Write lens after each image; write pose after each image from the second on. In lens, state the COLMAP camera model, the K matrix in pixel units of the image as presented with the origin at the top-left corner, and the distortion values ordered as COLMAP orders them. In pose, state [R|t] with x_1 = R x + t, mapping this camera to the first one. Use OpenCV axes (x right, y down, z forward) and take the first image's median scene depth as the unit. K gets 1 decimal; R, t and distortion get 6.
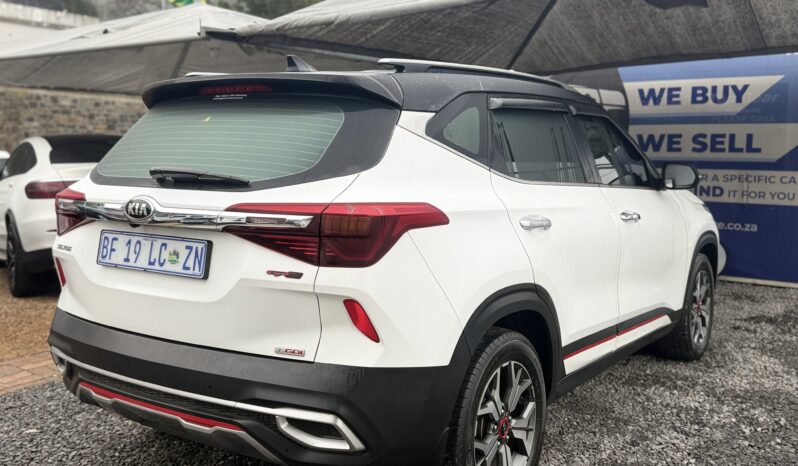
lens RADIAL K [[847.8, 0, 399.0], [0, 847.8, 233.0], [0, 0, 1]] dist [0.003948, 0.010612]
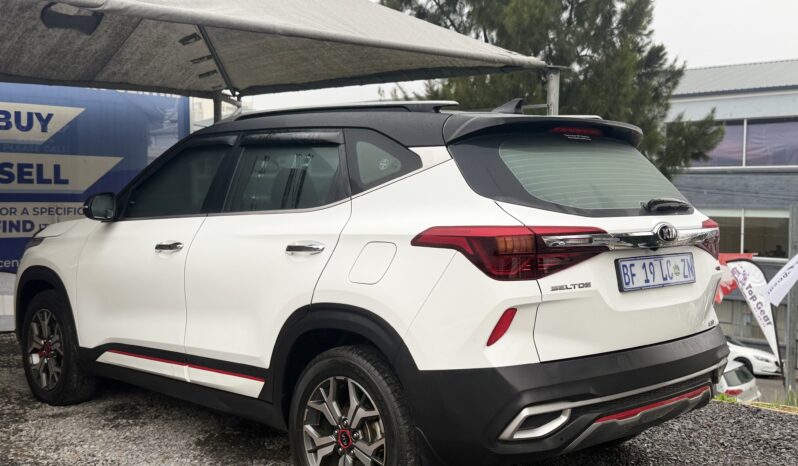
lens RADIAL K [[1036.1, 0, 399.0], [0, 1036.1, 233.0], [0, 0, 1]] dist [0.033233, 0.030033]
pose [[0.090049, -0.046015, 0.994874, -0.733689], [0.091279, 0.995109, 0.037764, -0.048571], [-0.991746, 0.087410, 0.093809, 0.508513]]
